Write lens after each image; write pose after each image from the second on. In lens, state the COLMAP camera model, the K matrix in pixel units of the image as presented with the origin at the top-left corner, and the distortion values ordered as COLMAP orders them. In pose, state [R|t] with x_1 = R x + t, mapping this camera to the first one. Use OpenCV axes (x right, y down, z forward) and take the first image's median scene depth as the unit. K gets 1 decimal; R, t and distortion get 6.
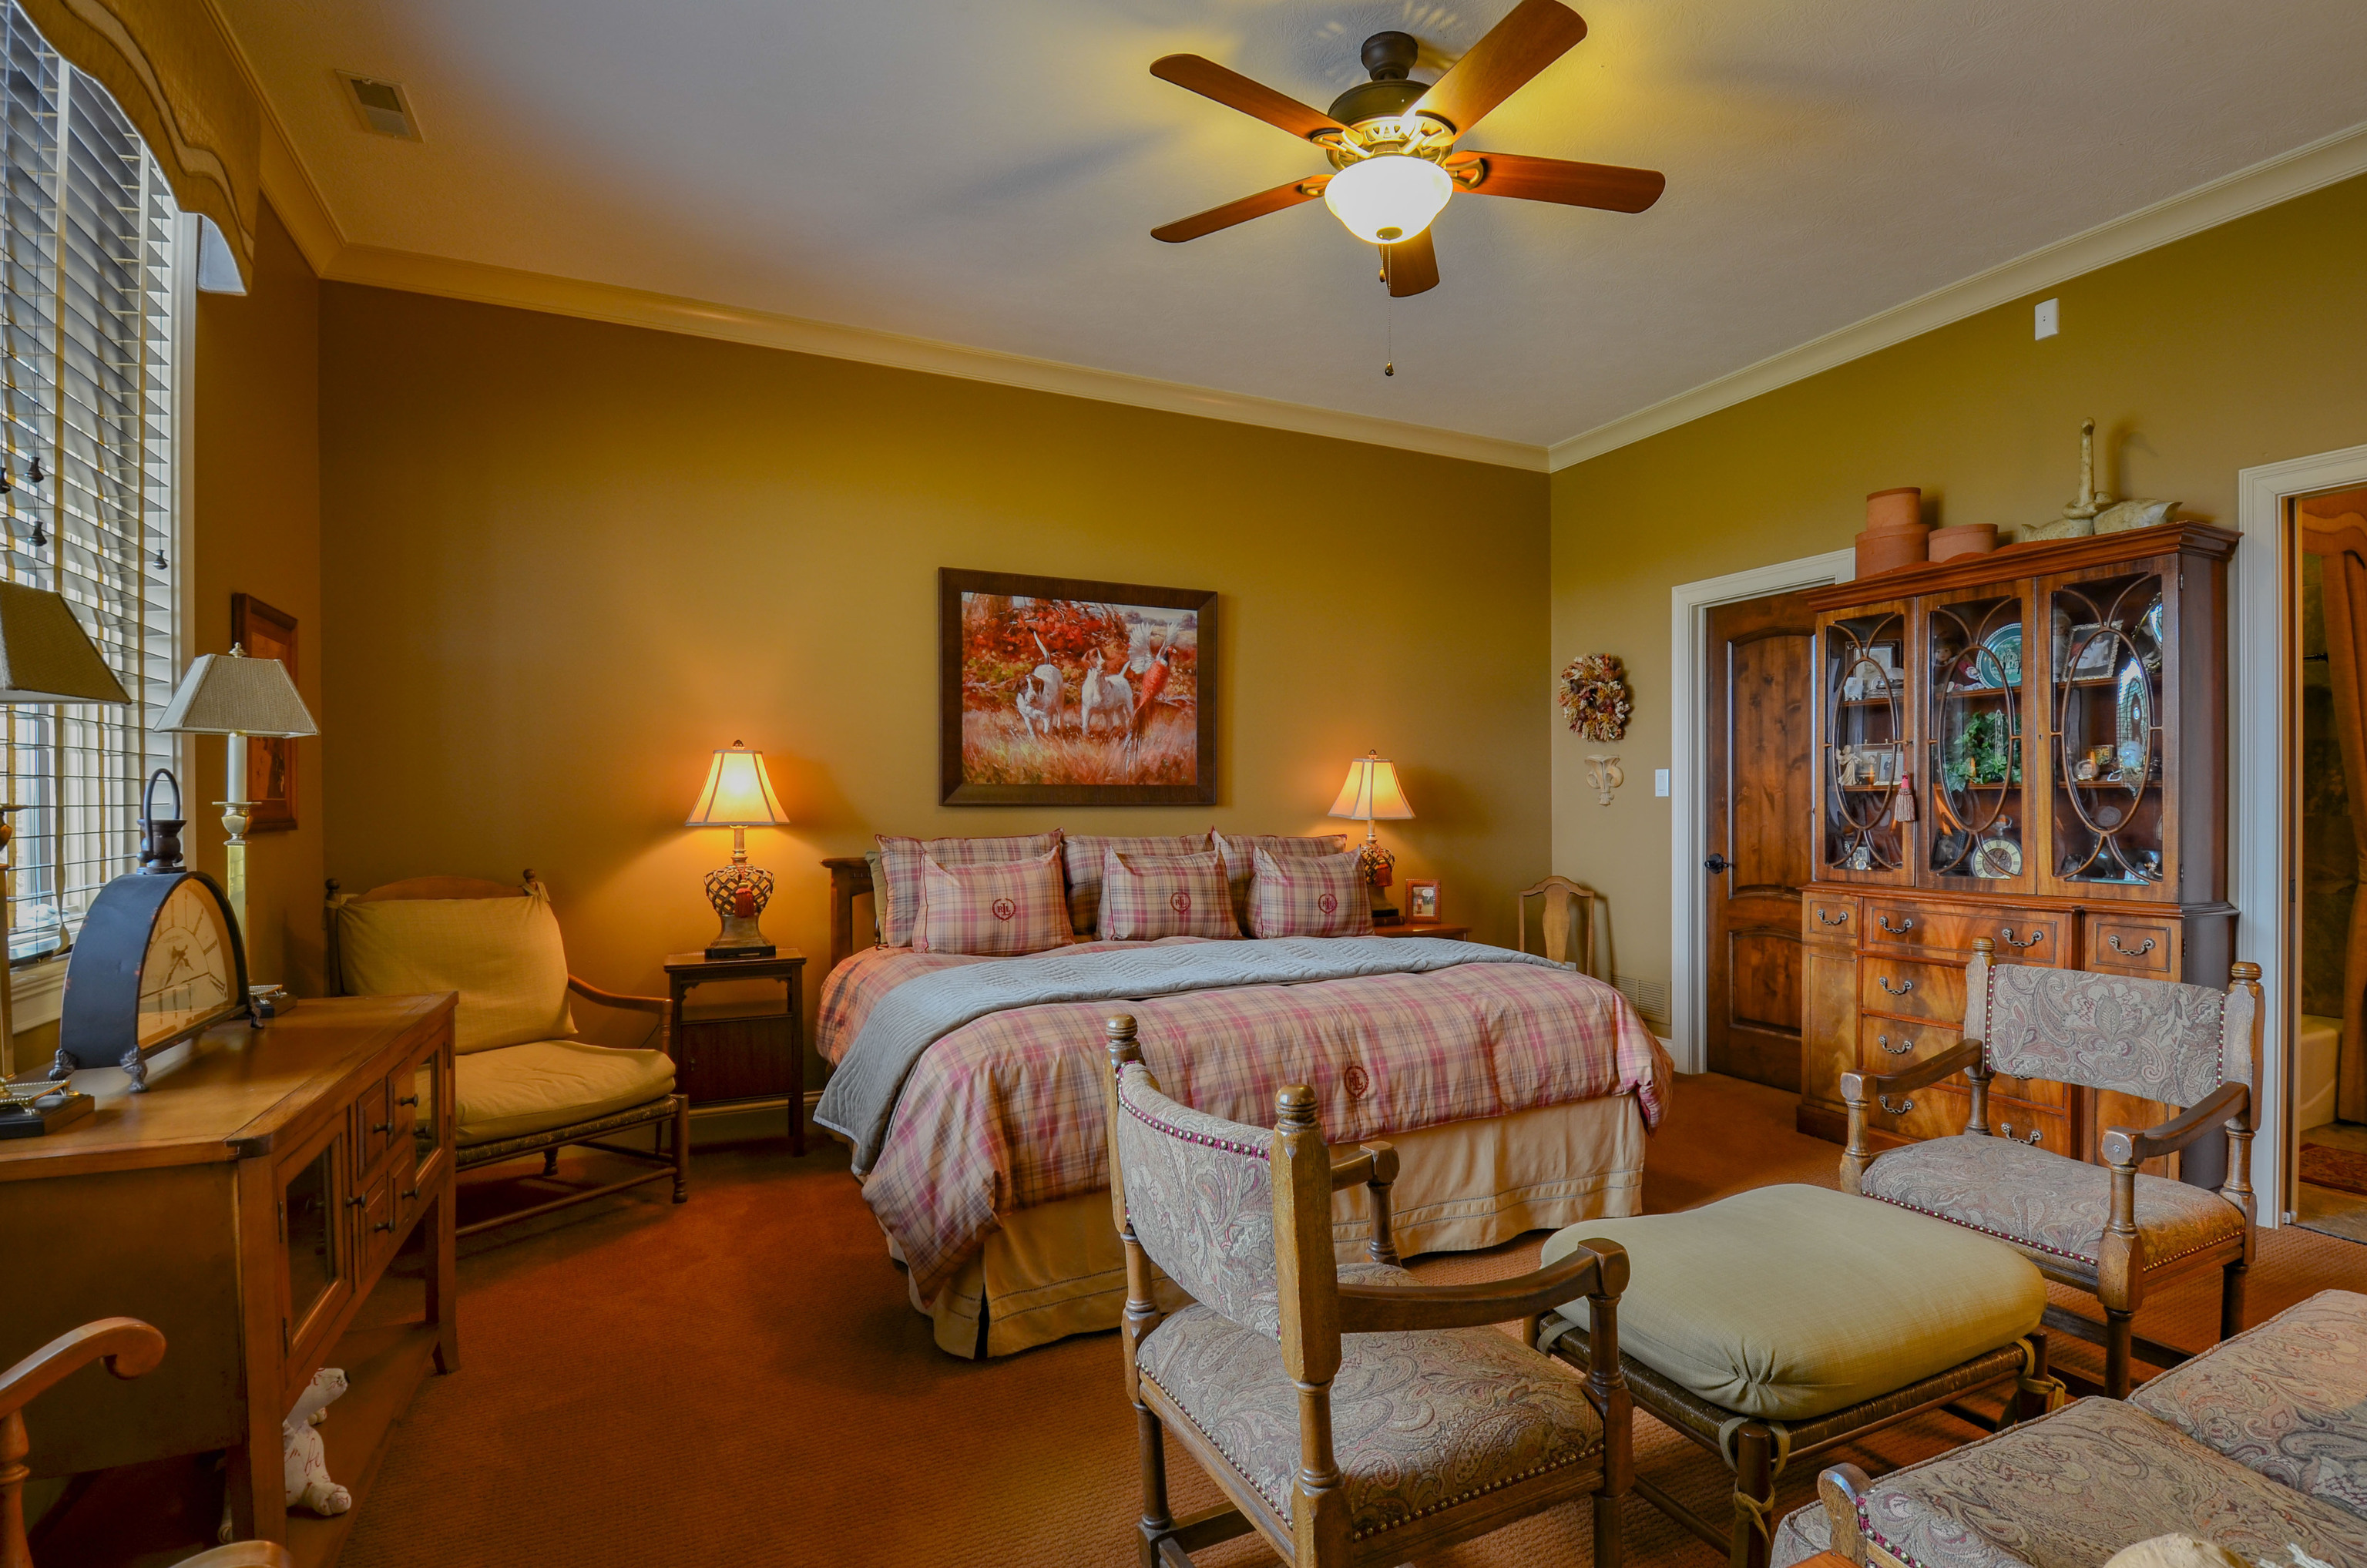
lens RADIAL K [[1121.0, 0, 1197.5], [0, 1121.0, 797.5], [0, 0, 1]] dist [-0.011789, -0.000095]
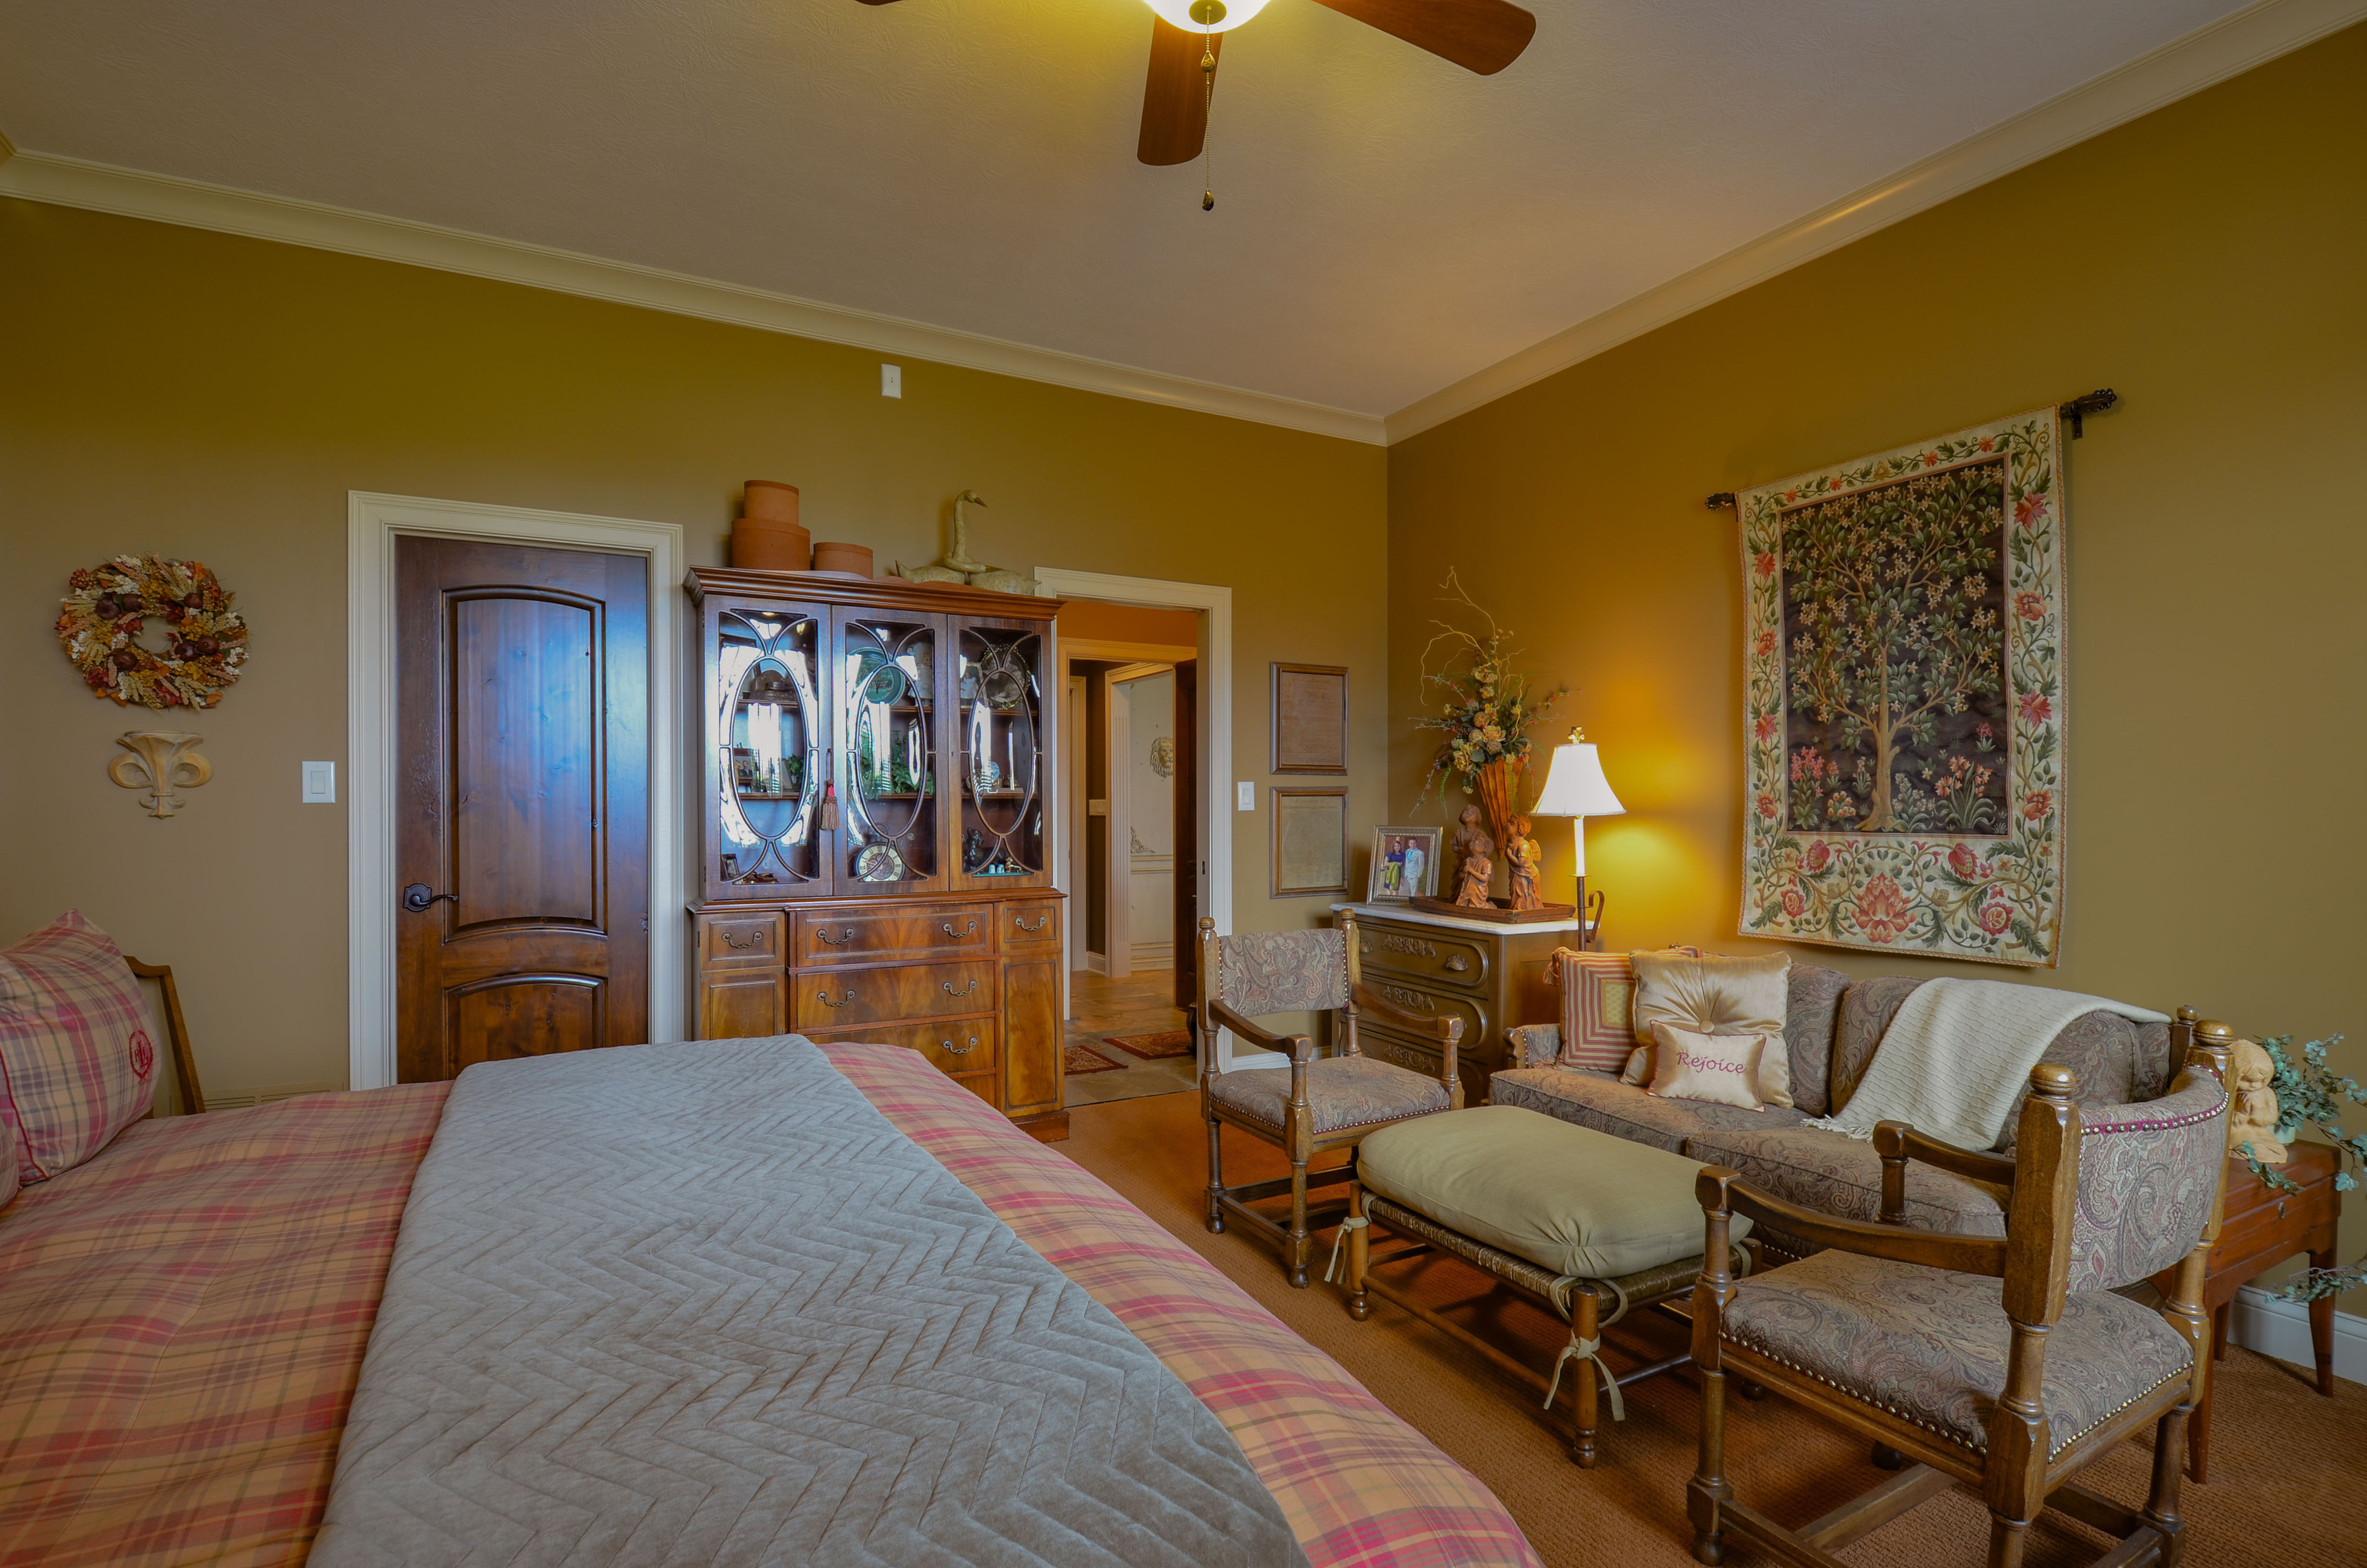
lens RADIAL K [[1121.0, 0, 1193.3], [0, 1121.0, 797.7], [0, 0, 1]] dist [-0.011789, -0.000095]
pose [[-0.068739, 0.005146, 0.997621, -0.379141], [-0.003307, 0.999980, -0.005386, -0.003521], [-0.997629, -0.003669, -0.068721, 0.759803]]
